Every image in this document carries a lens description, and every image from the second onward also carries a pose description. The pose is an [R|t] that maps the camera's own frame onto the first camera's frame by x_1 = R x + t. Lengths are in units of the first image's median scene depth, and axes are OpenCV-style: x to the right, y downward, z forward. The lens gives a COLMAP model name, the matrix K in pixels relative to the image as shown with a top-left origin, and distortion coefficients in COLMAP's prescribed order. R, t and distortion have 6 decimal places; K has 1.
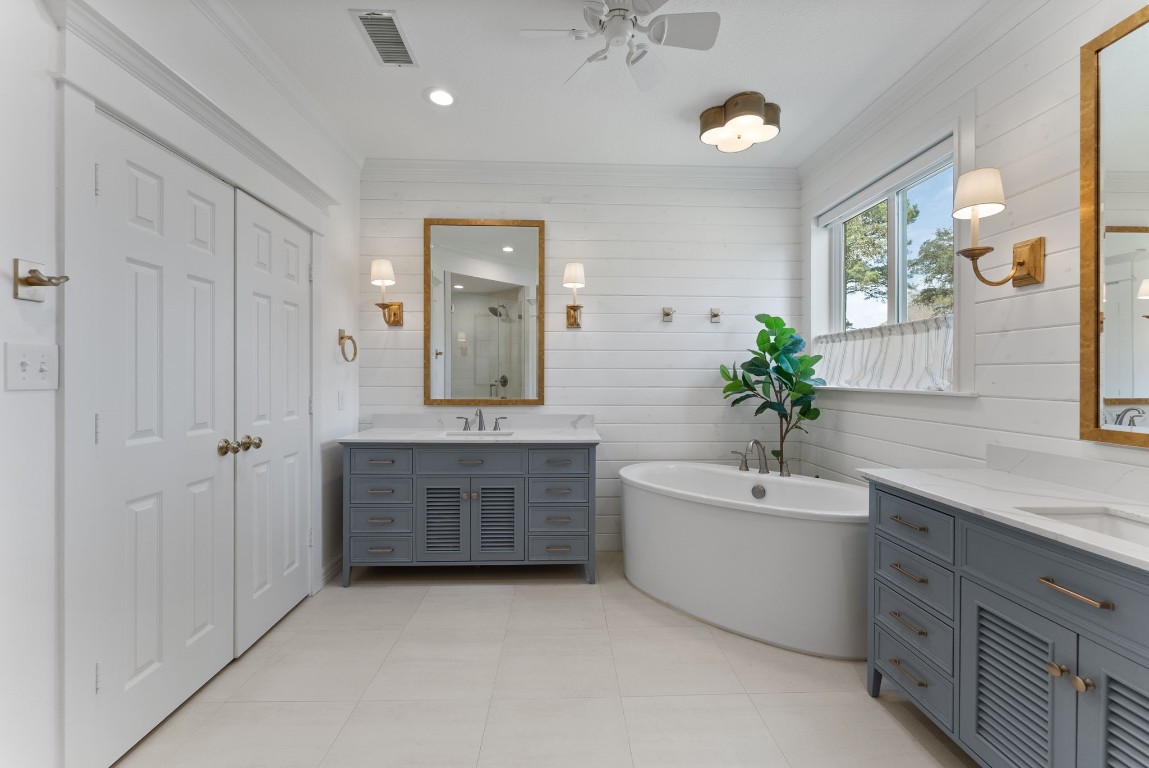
lens RADIAL K [[465.5, 0, 574.5], [0, 465.5, 384.0], [0, 0, 1]] dist [0.000458, -0.000195]
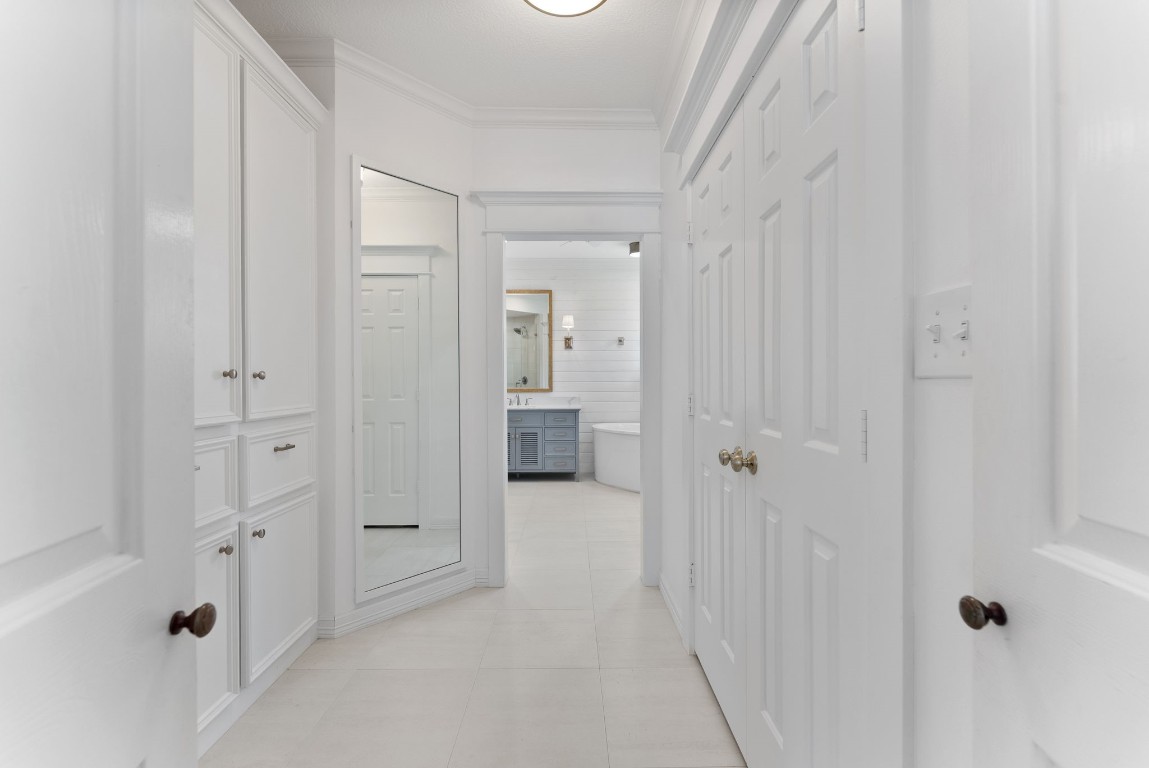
lens RADIAL K [[465.5, 0, 574.5], [0, 465.5, 384.0], [0, 0, 1]] dist [0.000458, -0.000195]
pose [[0.999682, -0.008552, -0.023706, 0.063680], [0.008479, 0.999959, -0.003162, 0.021745], [0.023732, 0.002960, 0.999714, -0.814892]]
